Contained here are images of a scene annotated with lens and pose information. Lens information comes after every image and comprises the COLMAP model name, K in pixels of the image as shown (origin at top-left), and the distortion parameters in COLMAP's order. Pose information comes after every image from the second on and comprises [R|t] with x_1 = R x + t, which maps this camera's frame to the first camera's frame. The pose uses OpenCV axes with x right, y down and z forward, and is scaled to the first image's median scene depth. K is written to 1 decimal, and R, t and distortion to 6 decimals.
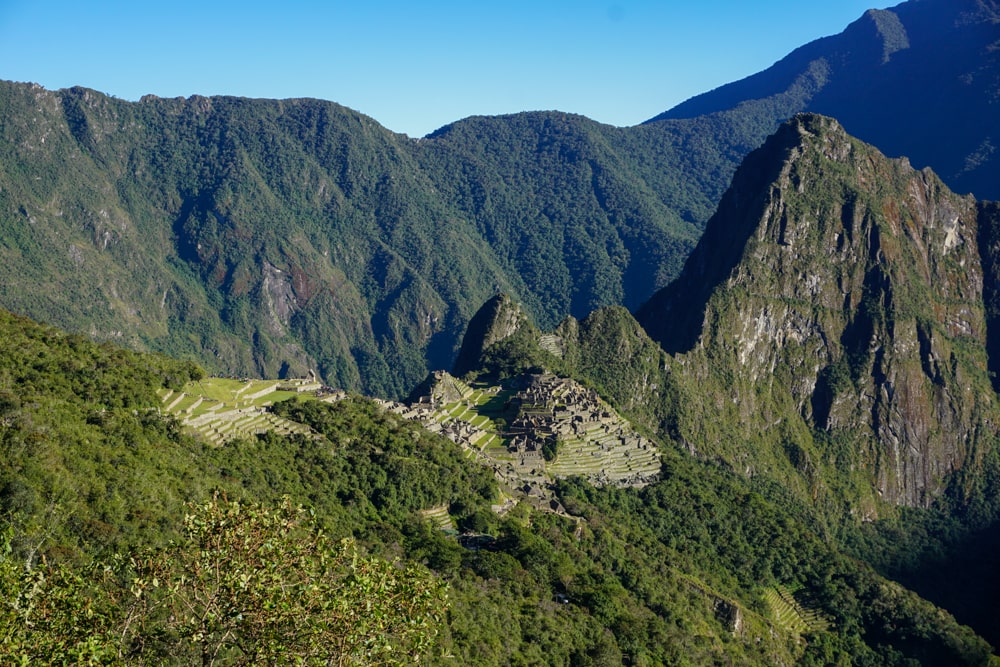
lens RADIAL K [[1283.4, 0, 489.9], [0, 1283.4, 360.3], [0, 0, 1]] dist [0.004392, 0.045114]
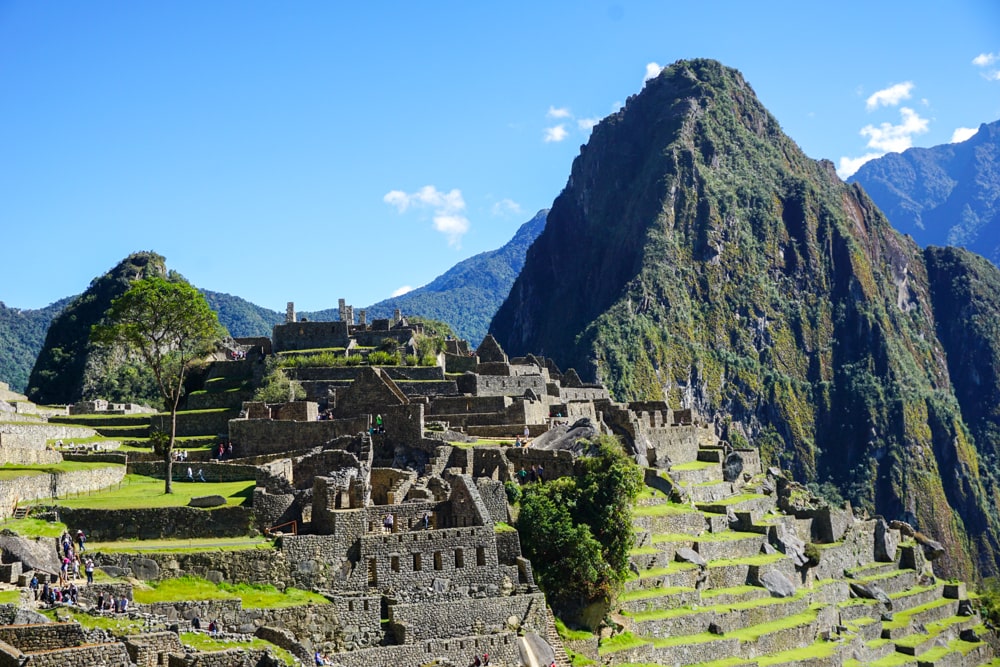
lens RADIAL K [[1283.4, 0, 489.9], [0, 1283.4, 360.3], [0, 0, 1]] dist [0.004392, 0.045114]
pose [[0.960780, 0.006176, 0.277242, 0.001007], [0.049754, 0.979690, -0.194249, 0.022232], [-0.272811, 0.200424, 0.940959, 0.250501]]
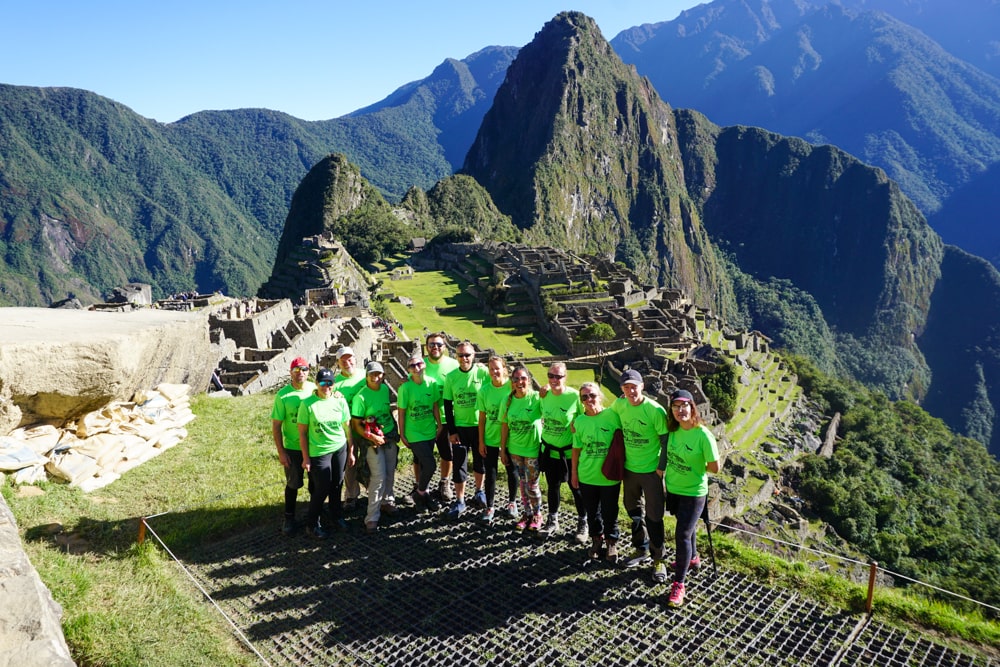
lens RADIAL K [[668.2, 0, 494.6], [0, 668.2, 330.7], [0, 0, 1]] dist [-0.044168, 0.032525]
pose [[0.920483, -0.108031, 0.375552, -0.024492], [0.077428, 0.992395, 0.095696, 0.007959], [-0.383034, -0.059008, 0.921848, 0.241096]]
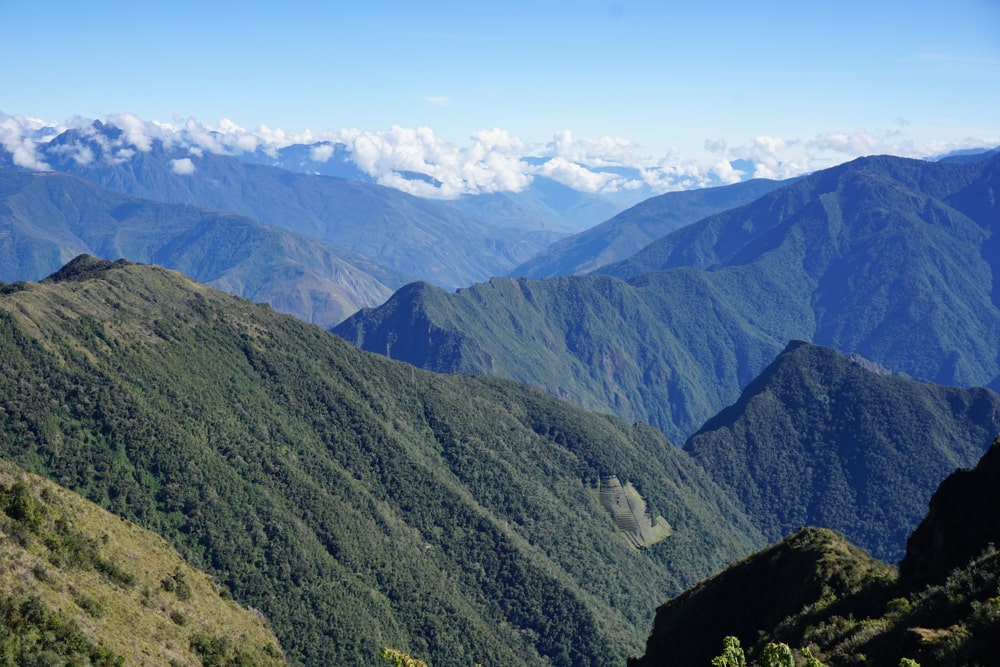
lens RADIAL K [[1283.4, 0, 489.9], [0, 1283.4, 360.3], [0, 0, 1]] dist [0.004392, 0.045114]
pose [[0.994242, 0.013141, 0.106349, -0.655491], [-0.017907, 0.998872, 0.043984, -0.165489], [-0.105651, -0.045636, 0.993356, -1.441566]]
